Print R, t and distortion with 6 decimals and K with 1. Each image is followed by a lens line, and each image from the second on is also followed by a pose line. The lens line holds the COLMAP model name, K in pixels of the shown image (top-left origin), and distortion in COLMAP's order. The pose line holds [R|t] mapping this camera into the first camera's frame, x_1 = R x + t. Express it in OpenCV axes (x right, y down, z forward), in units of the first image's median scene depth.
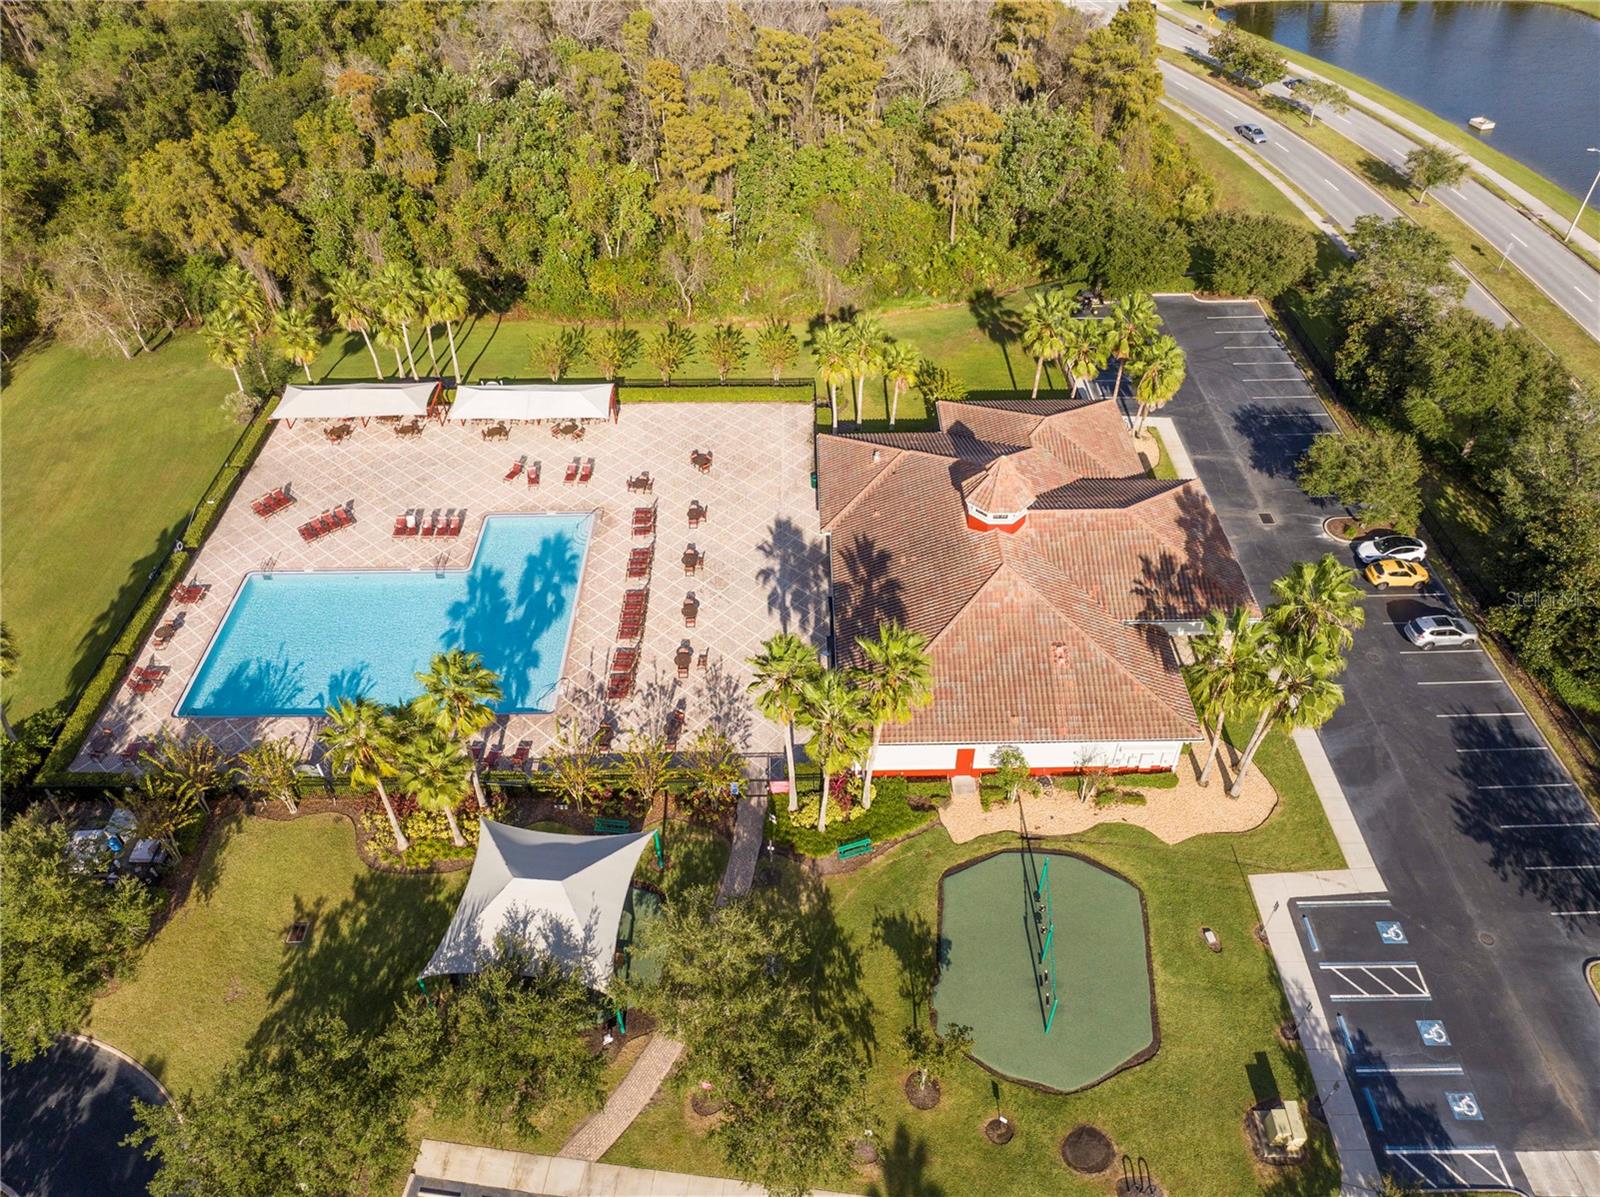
lens RADIAL K [[1118.5, 0, 800.0], [0, 1118.5, 598.5], [0, 0, 1]] dist [-0.014633, -0.033049]
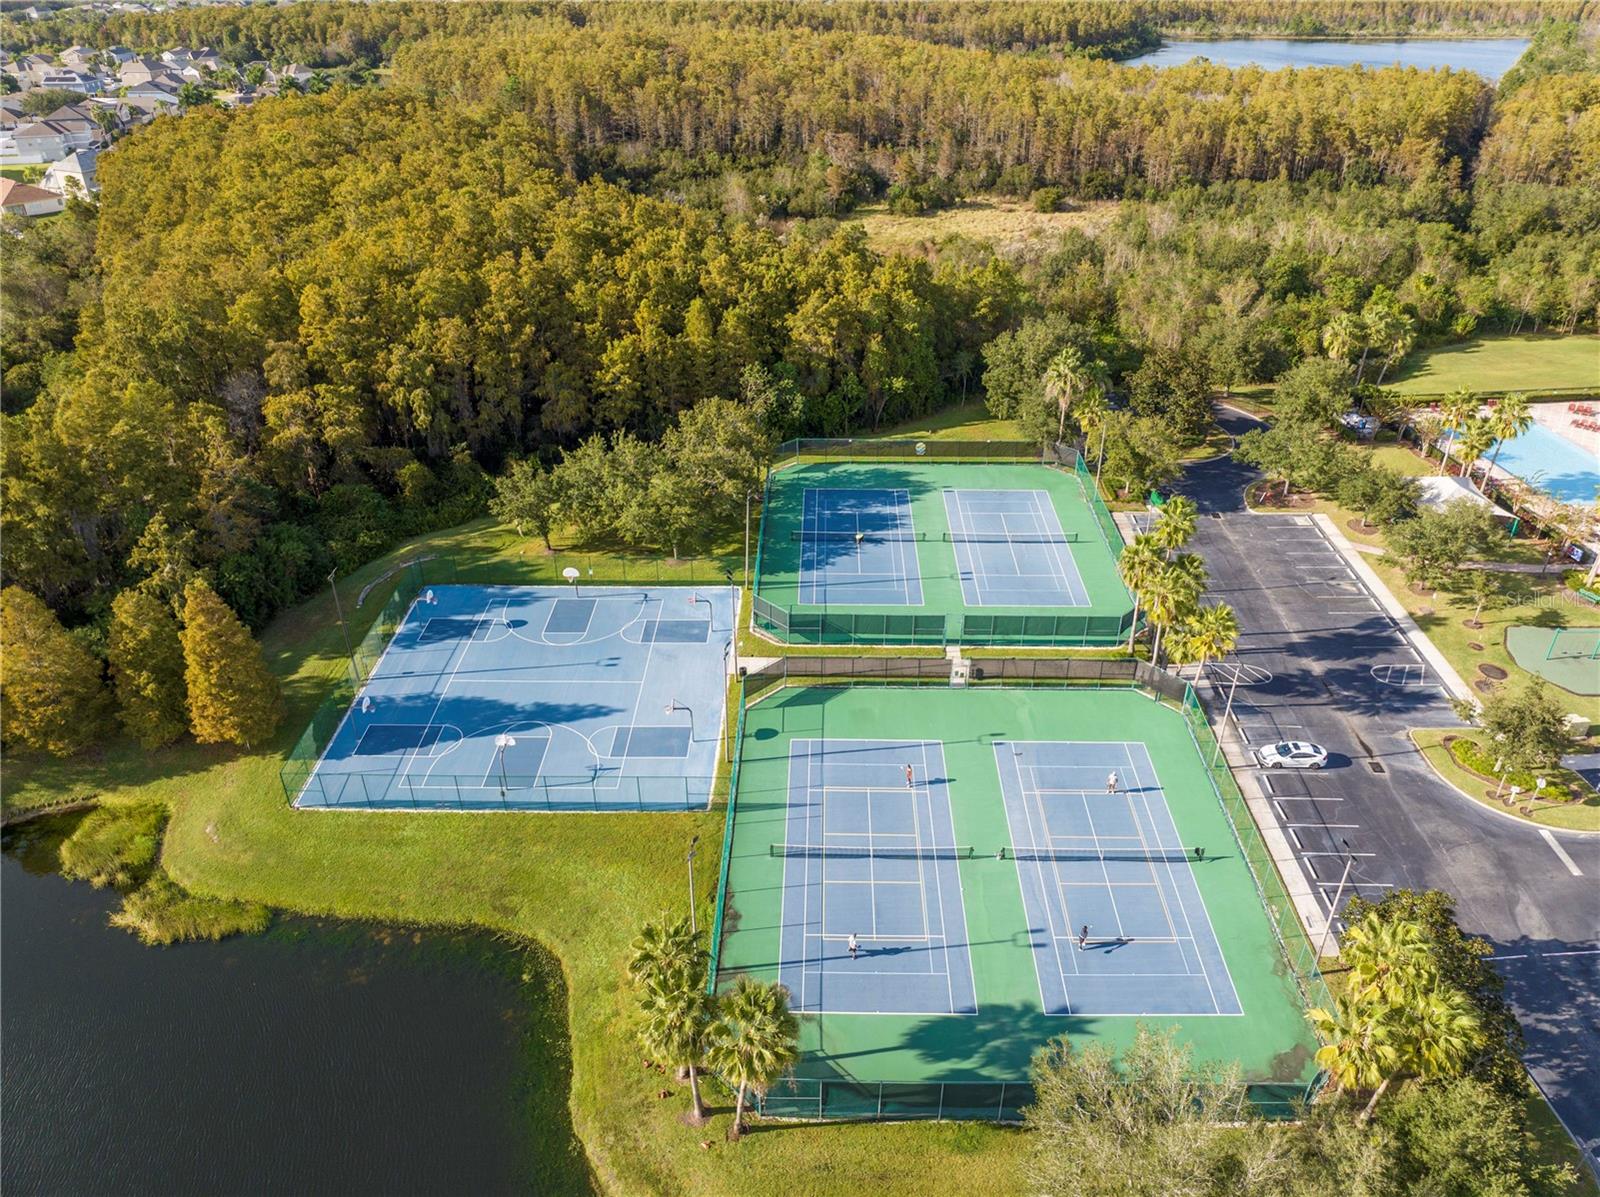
lens RADIAL K [[1118.5, 0, 800.0], [0, 1118.5, 598.5], [0, 0, 1]] dist [-0.014633, -0.033049]
pose [[0.099336, 0.518992, -0.848987, 0.935060], [-0.661878, 0.671548, 0.333079, 0.320883], [0.743001, 0.528839, 0.410218, -0.403757]]
